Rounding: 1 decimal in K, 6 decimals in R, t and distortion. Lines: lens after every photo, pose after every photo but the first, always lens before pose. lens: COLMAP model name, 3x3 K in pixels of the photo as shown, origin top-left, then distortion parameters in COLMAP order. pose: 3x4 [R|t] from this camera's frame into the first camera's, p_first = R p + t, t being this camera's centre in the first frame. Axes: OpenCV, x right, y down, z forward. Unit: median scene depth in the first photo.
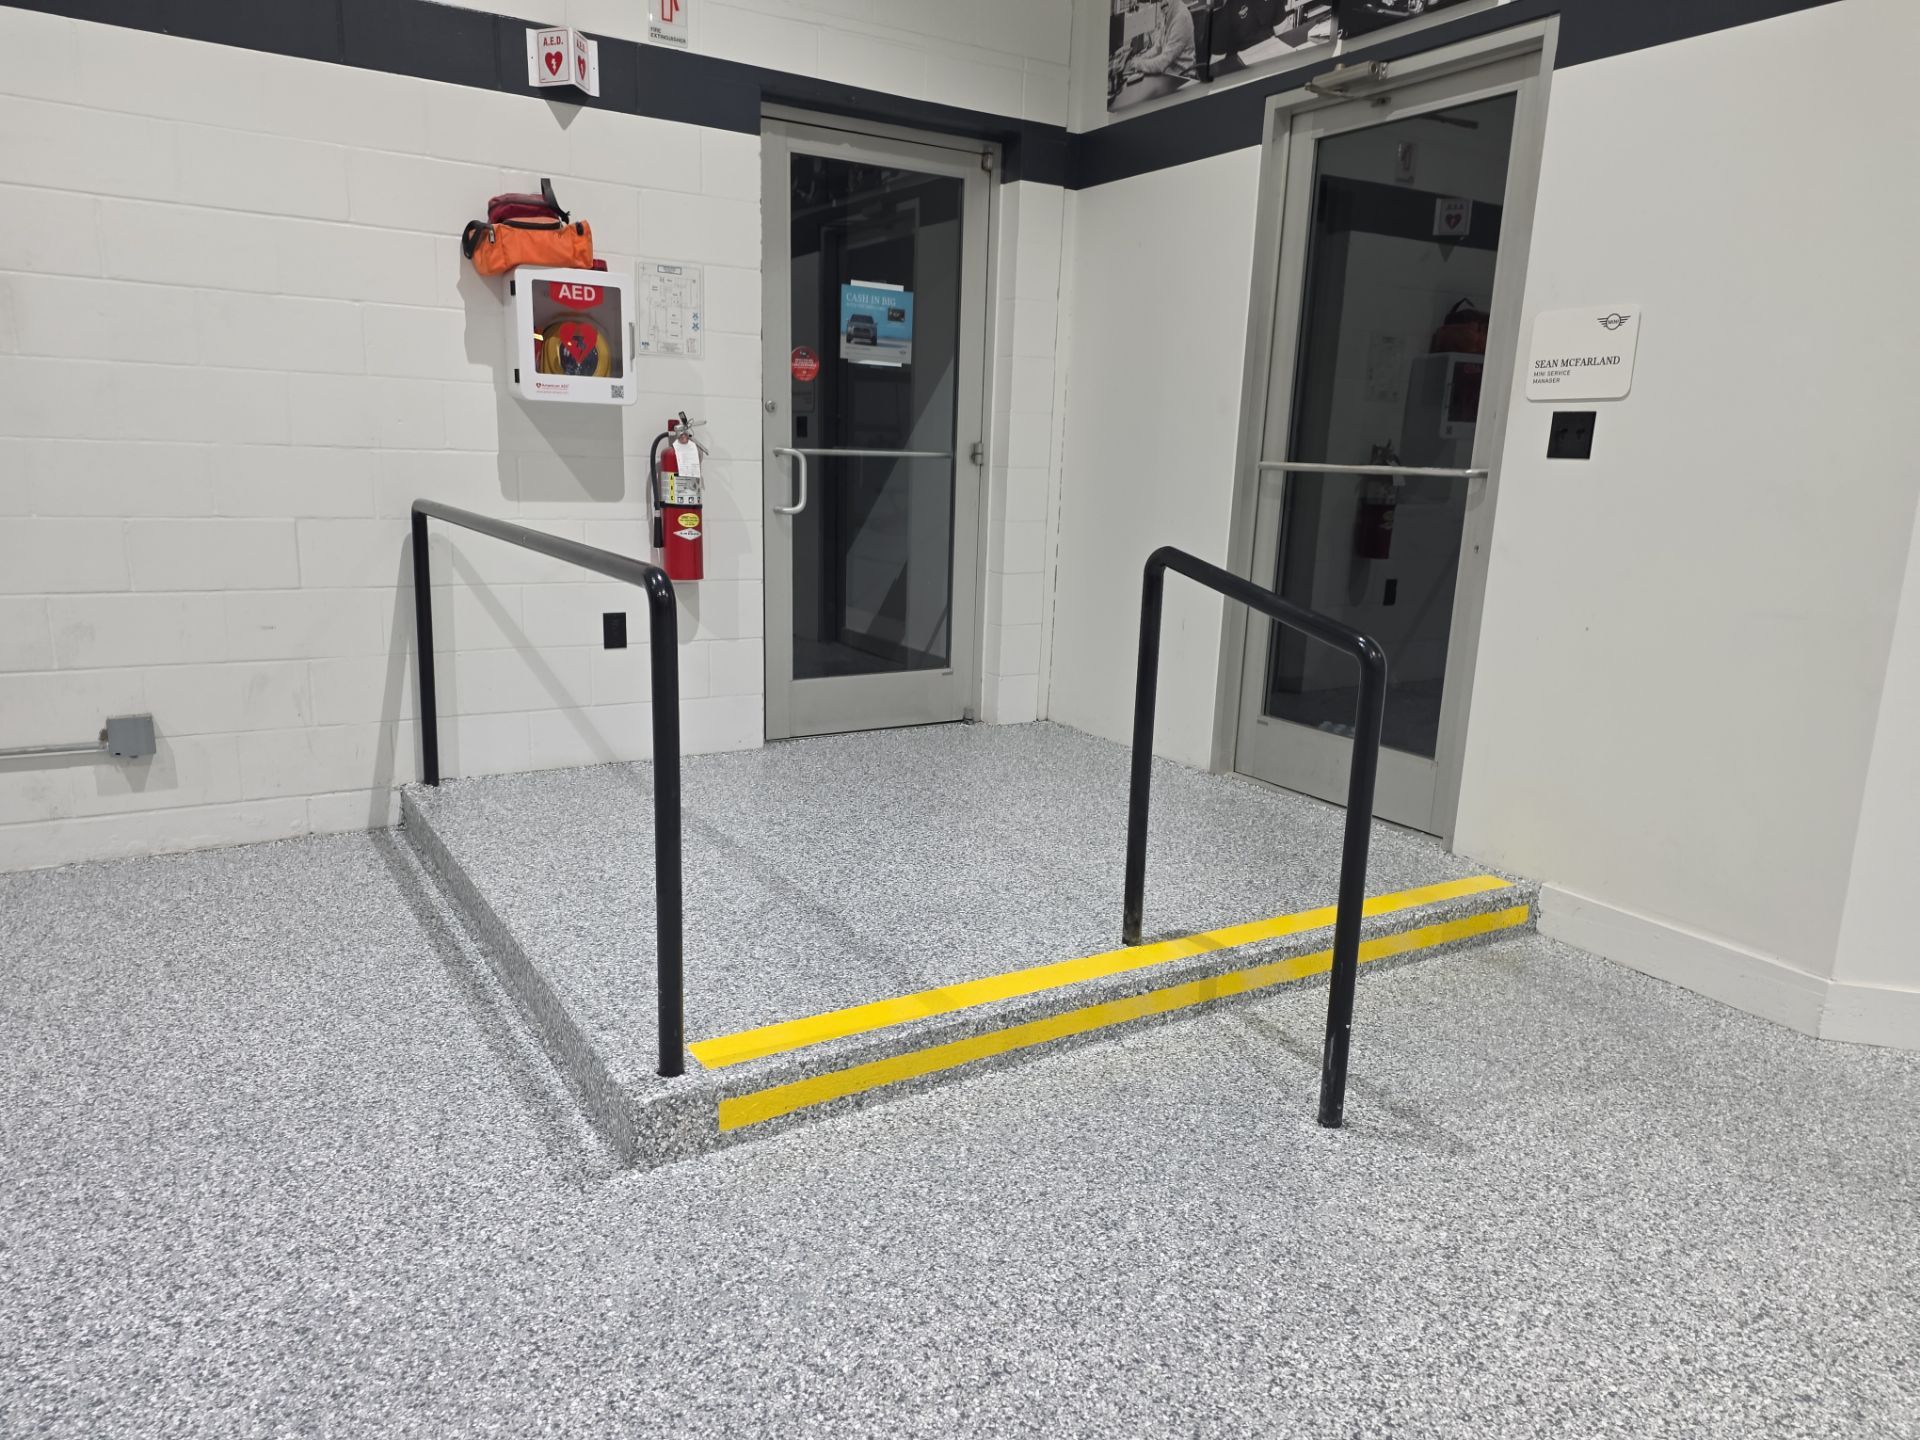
lens RADIAL K [[1305.4, 0, 969.9], [0, 1305.4, 748.9], [0, 0, 1]] dist [0.056799, -0.024766]
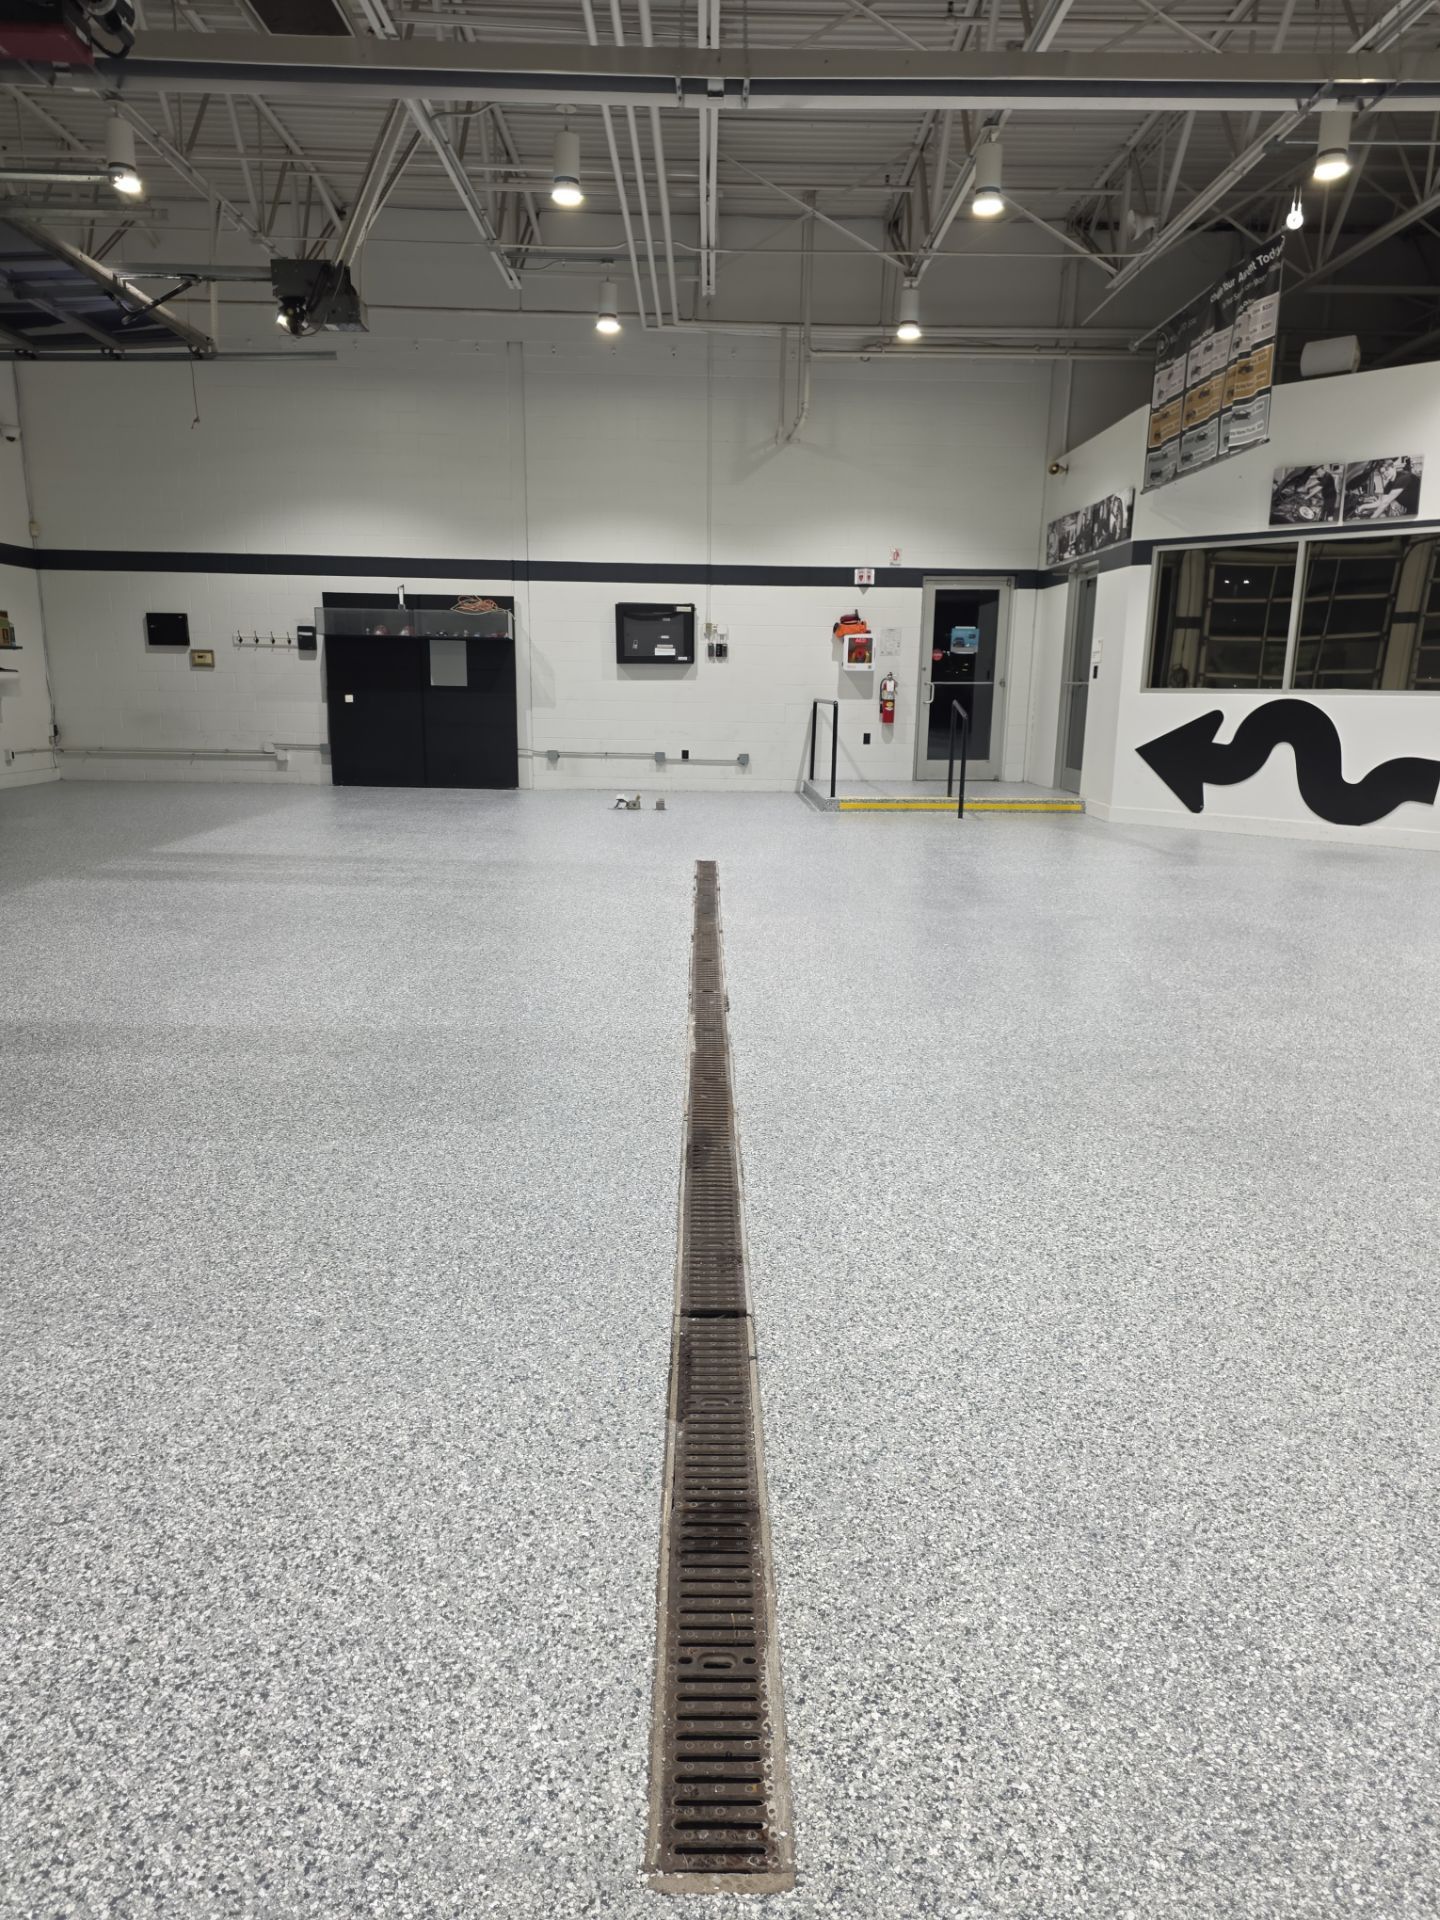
lens RADIAL K [[1305.4, 0, 720.0], [0, 1305.4, 960.0], [0, 0, 1]] dist [0.056799, -0.024766]
pose [[0.859788, 0.082967, -0.503867, 1.333953], [-0.097281, 0.995255, -0.002118, 0.606288], [0.501300, 0.050838, 0.863779, -2.392506]]
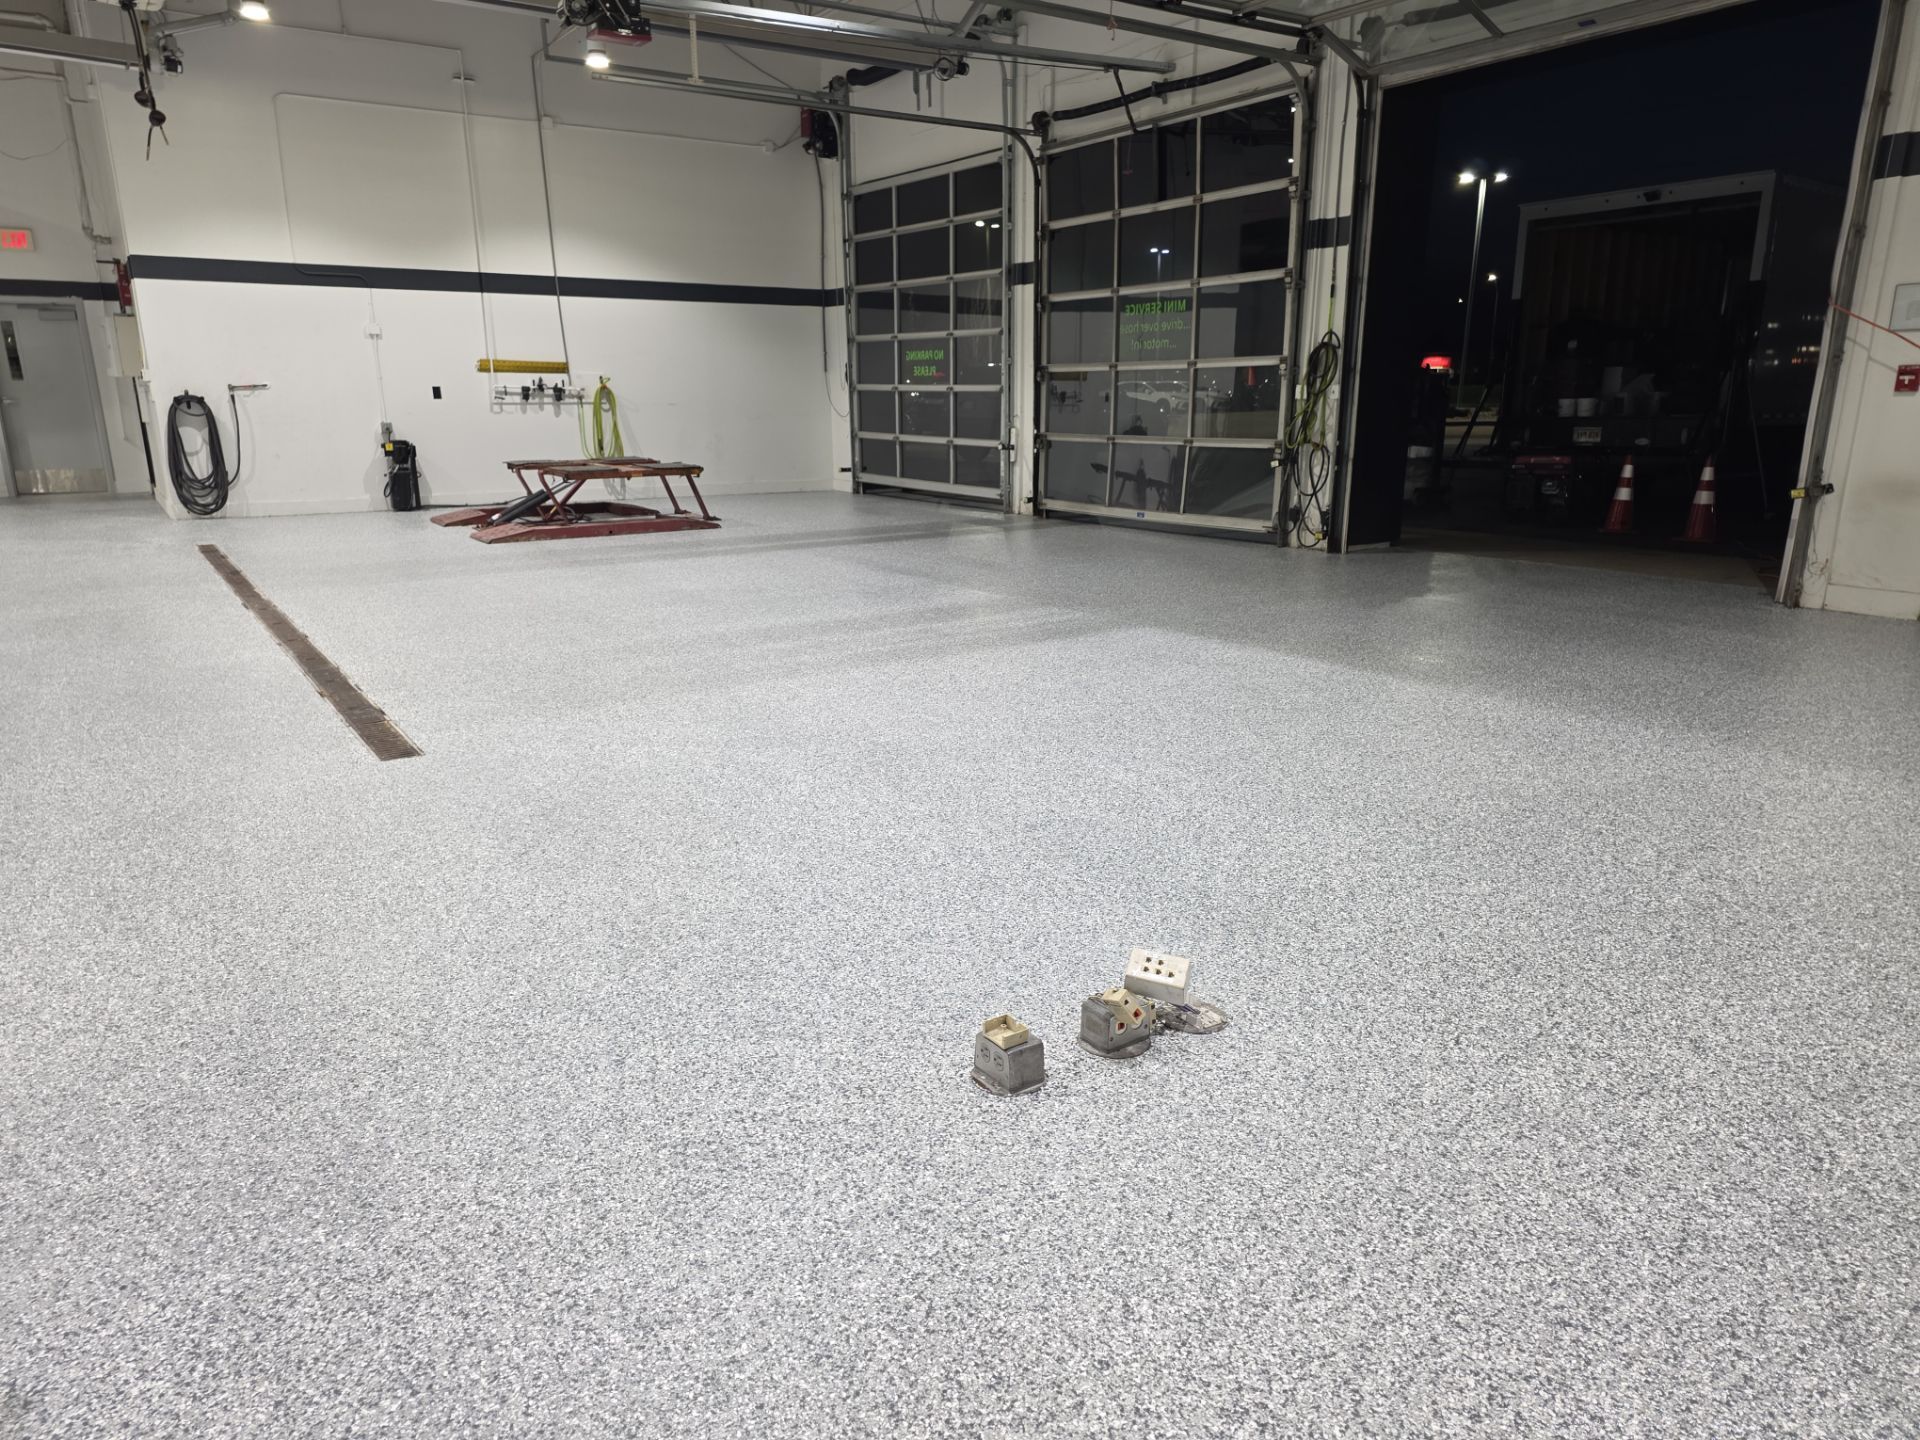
lens RADIAL K [[1305.4, 0, 969.9], [0, 1305.4, 748.9], [0, 0, 1]] dist [0.056799, -0.024766]
pose [[-0.999104, -0.012036, -0.040582, -0.550470], [-0.029382, 0.887335, 0.460189, -0.241314], [0.030471, 0.460969, -0.886893, 1.049615]]
